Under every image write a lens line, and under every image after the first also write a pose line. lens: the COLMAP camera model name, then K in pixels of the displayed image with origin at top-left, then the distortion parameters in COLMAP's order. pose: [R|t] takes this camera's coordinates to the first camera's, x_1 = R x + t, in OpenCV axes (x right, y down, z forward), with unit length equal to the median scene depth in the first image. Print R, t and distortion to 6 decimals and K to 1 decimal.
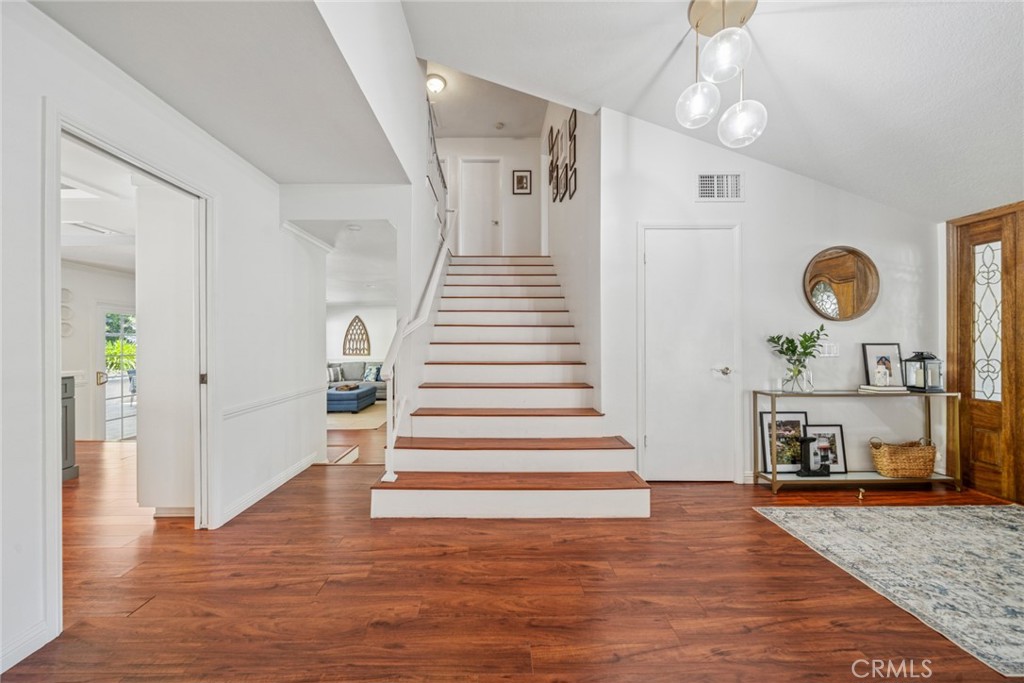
lens RADIAL K [[352.8, 0, 503.7], [0, 352.8, 339.7], [0, 0, 1]] dist [-0.006432, 0.000311]
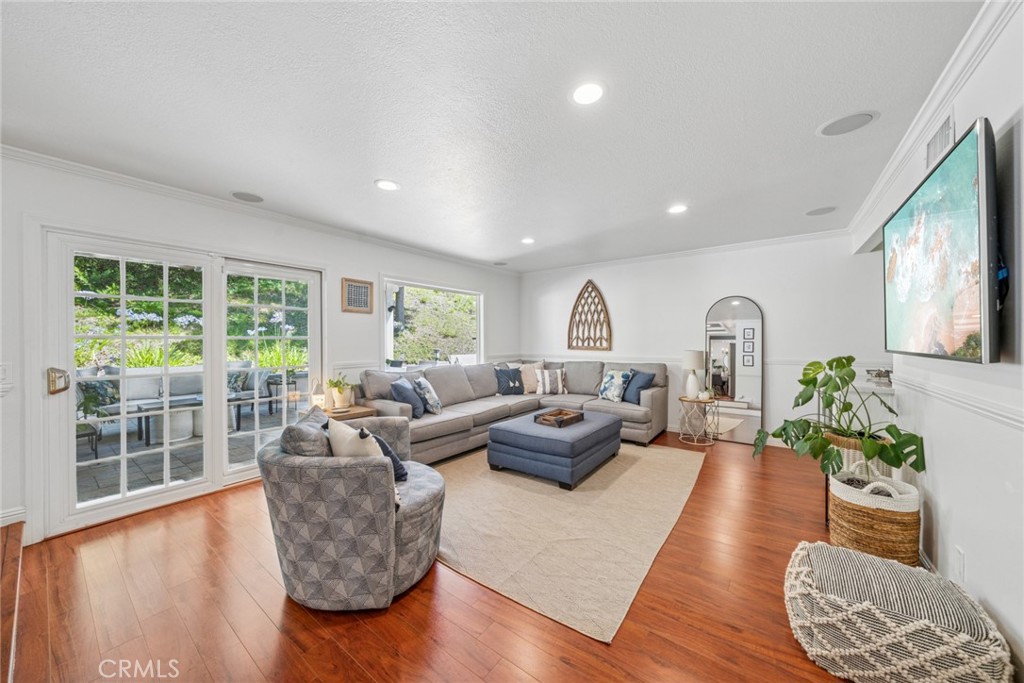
lens RADIAL K [[352.8, 0, 507.7], [0, 352.8, 340.2], [0, 0, 1]] dist [-0.006432, 0.000311]
pose [[0.776065, -0.002107, -0.630649, -0.161843], [0.006112, 0.999973, 0.004181, 0.026031], [0.630623, -0.007099, 0.776057, 0.479478]]
